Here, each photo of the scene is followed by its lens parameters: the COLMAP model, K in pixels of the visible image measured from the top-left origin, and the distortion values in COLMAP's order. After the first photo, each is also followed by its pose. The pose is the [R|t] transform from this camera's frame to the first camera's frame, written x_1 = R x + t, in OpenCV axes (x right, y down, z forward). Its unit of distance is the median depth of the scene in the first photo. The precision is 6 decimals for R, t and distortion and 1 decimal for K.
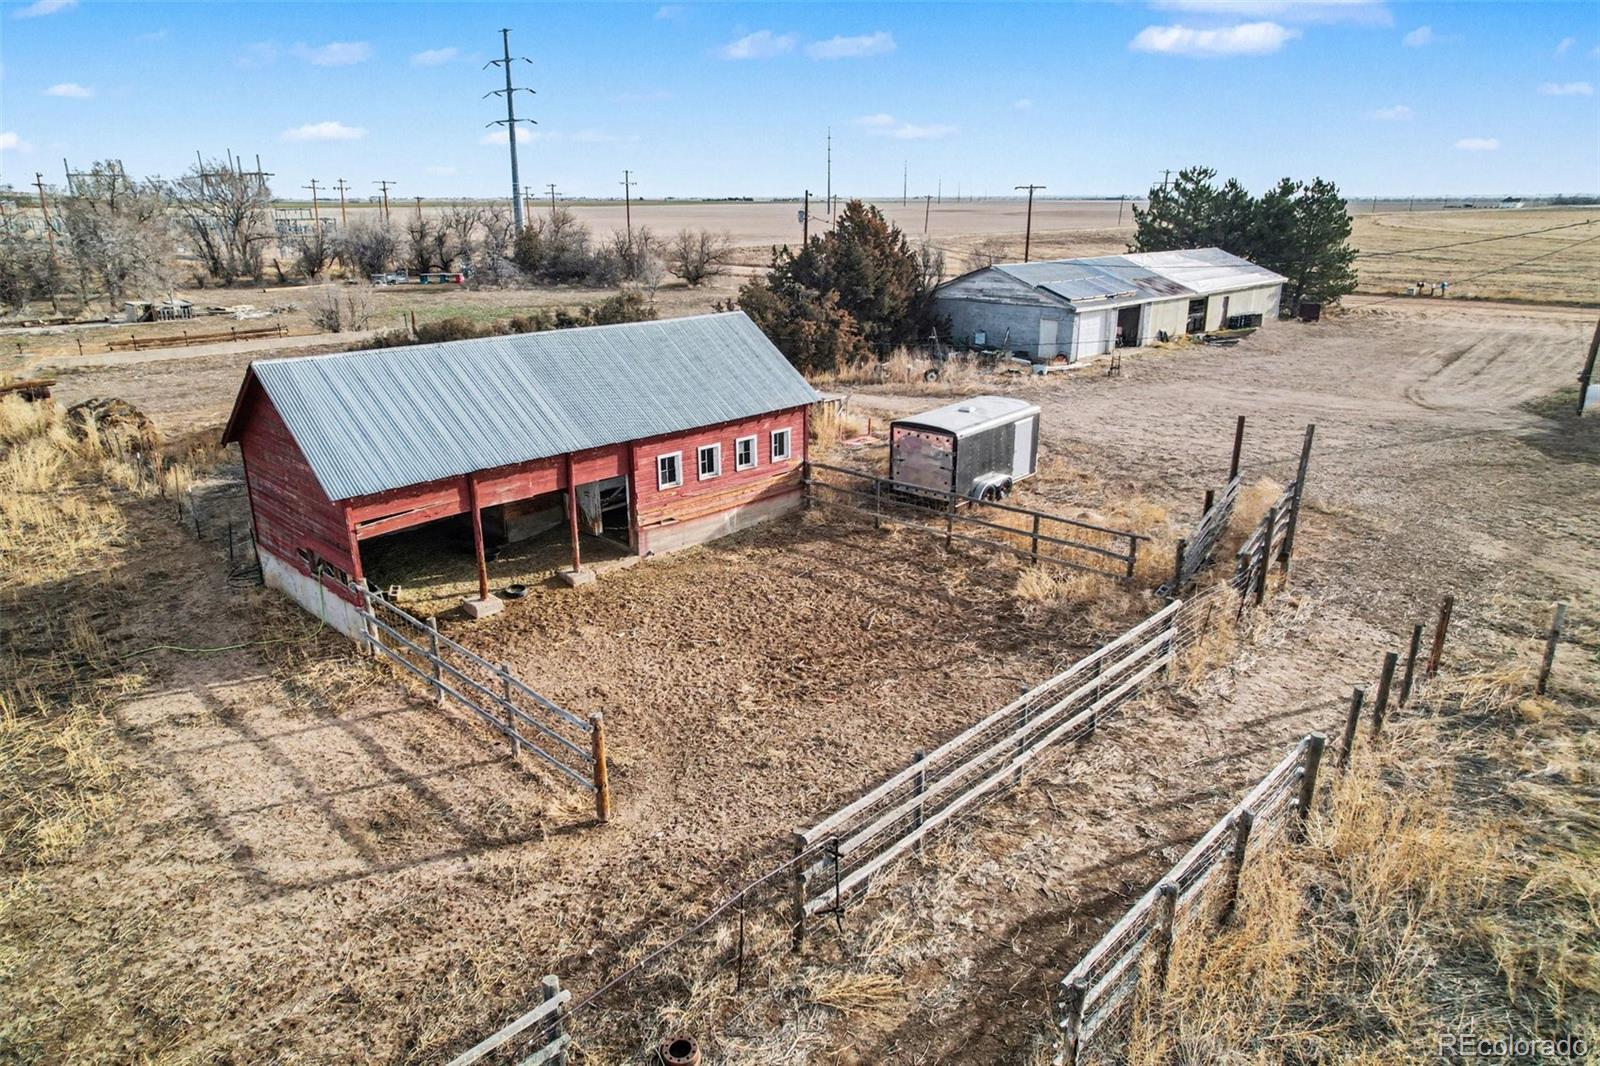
lens RADIAL K [[1000.5, 0, 800.0], [0, 1000.5, 533.0], [0, 0, 1]] dist [-0.001690, -0.000410]
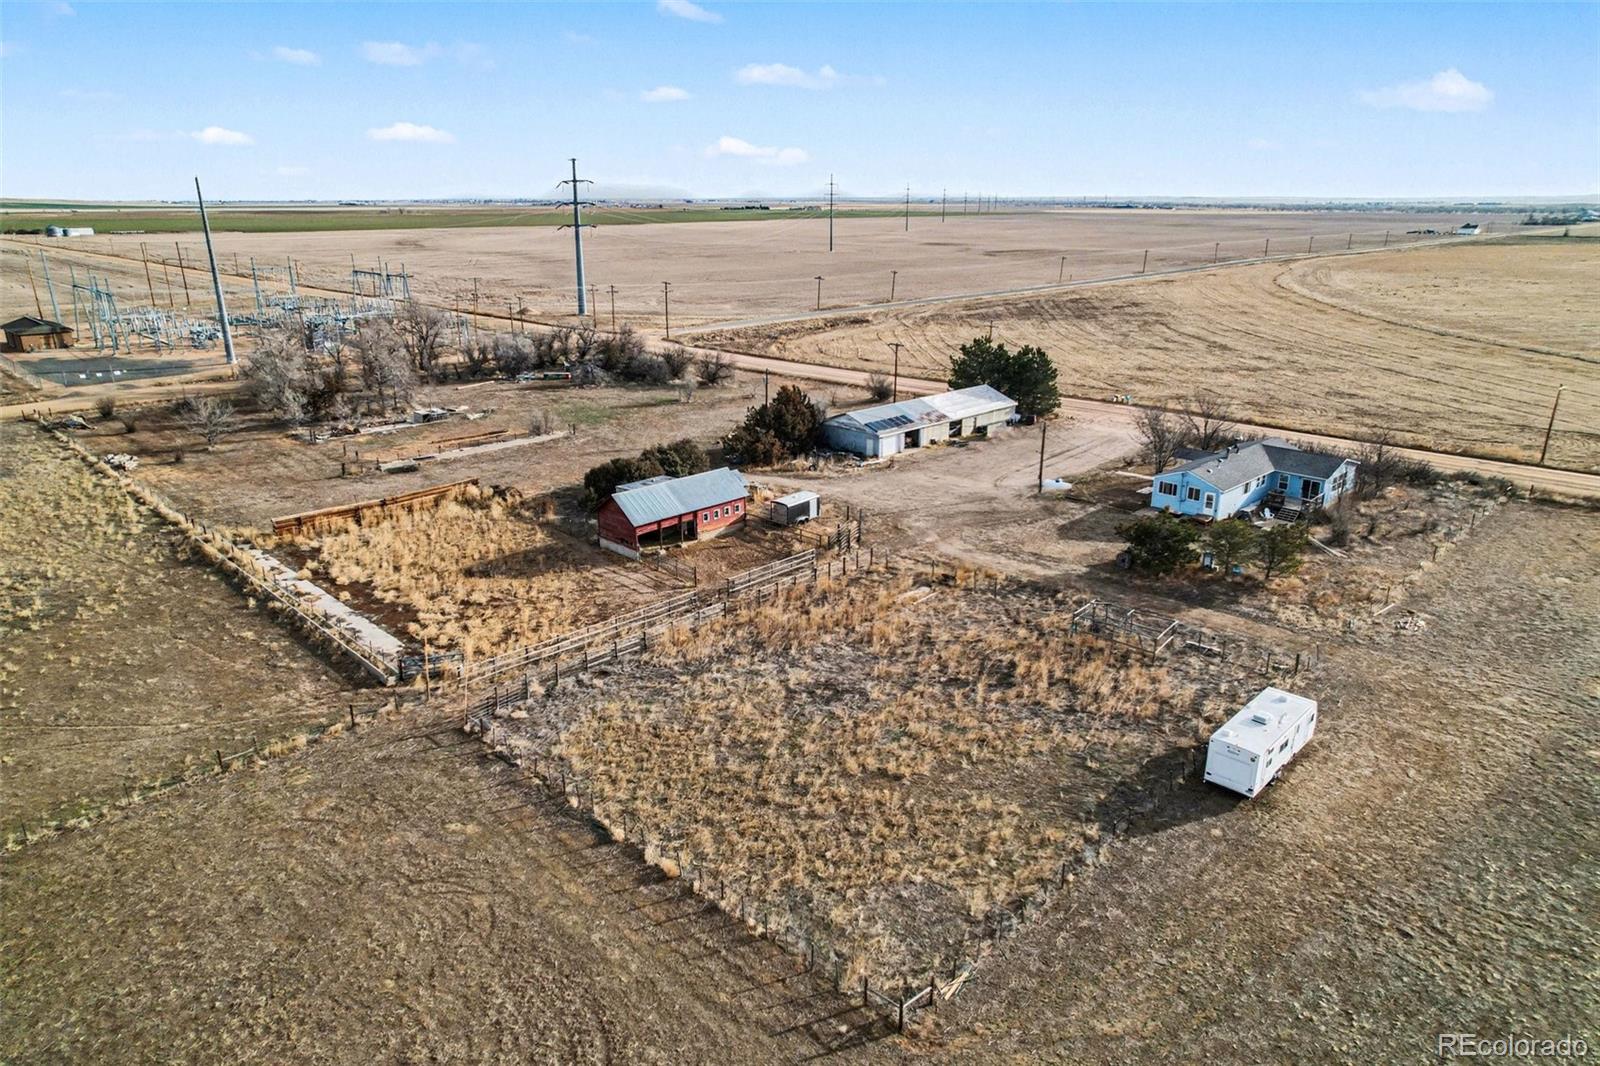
lens RADIAL K [[1000.5, 0, 800.0], [0, 1000.5, 533.0], [0, 0, 1]] dist [-0.001690, -0.000410]
pose [[0.999845, 0.004130, -0.017098, 0.250087], [-0.004112, 0.999991, 0.001090, -0.008251], [0.017103, -0.001019, 0.999853, -2.392674]]
